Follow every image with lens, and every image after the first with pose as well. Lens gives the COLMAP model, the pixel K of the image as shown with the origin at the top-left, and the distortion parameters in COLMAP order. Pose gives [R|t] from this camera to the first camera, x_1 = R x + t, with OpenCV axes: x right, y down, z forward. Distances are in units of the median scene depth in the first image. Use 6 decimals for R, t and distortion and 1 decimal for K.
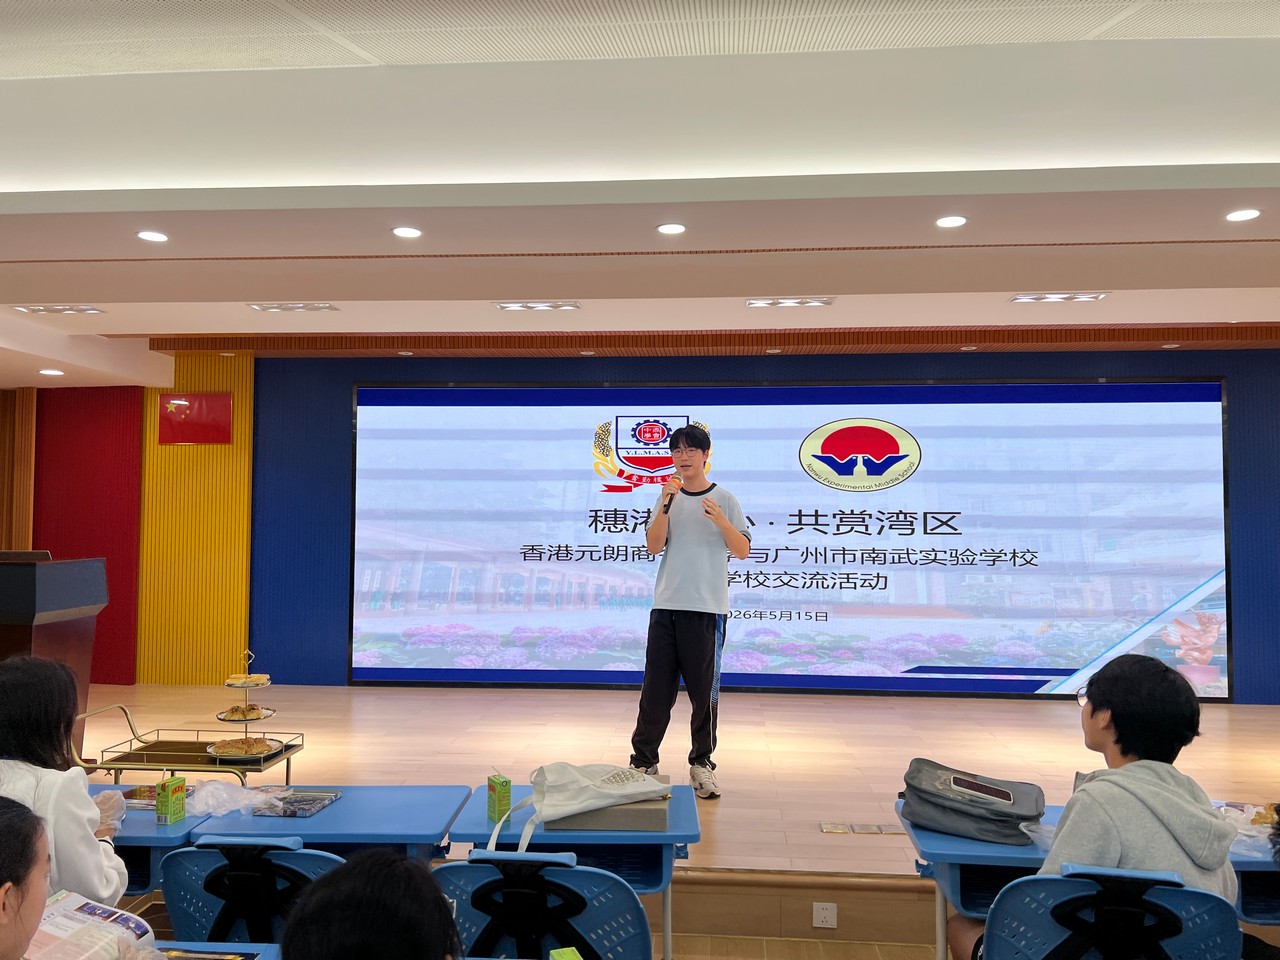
lens RADIAL K [[977.9, 0, 648.1], [0, 977.9, 485.7], [0, 0, 1]] dist [-0.001643, -0.016166]
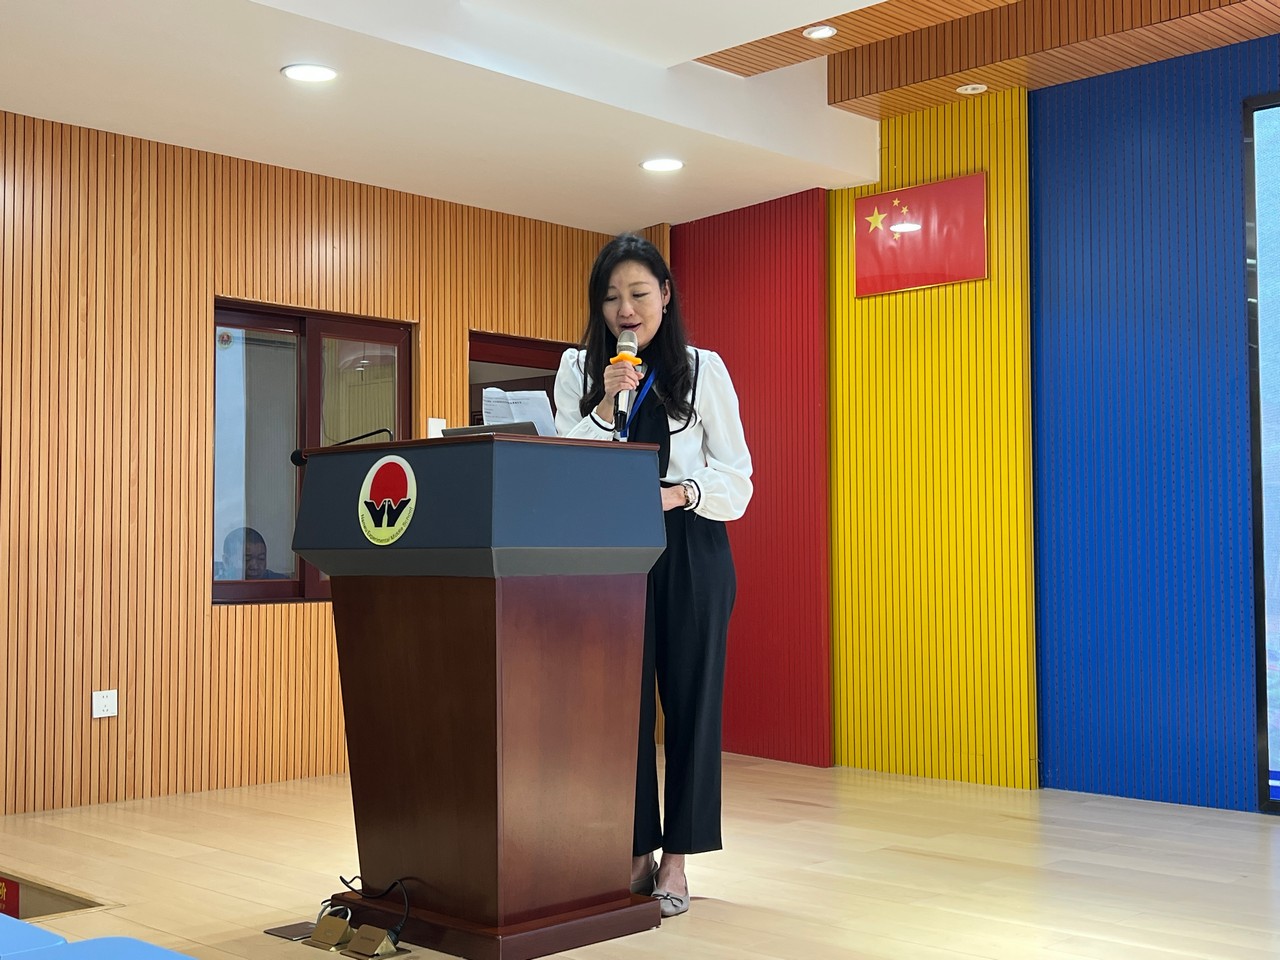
lens RADIAL K [[1579.2, 0, 643.3], [0, 1579.2, 480.1], [0, 0, 1]] dist [-0.030142, 0.000000]
pose [[0.797058, -0.031558, -0.603078, -0.103466], [0.031089, 0.999454, -0.011211, 0.059212], [0.603103, -0.009813, 0.797603, 0.291694]]
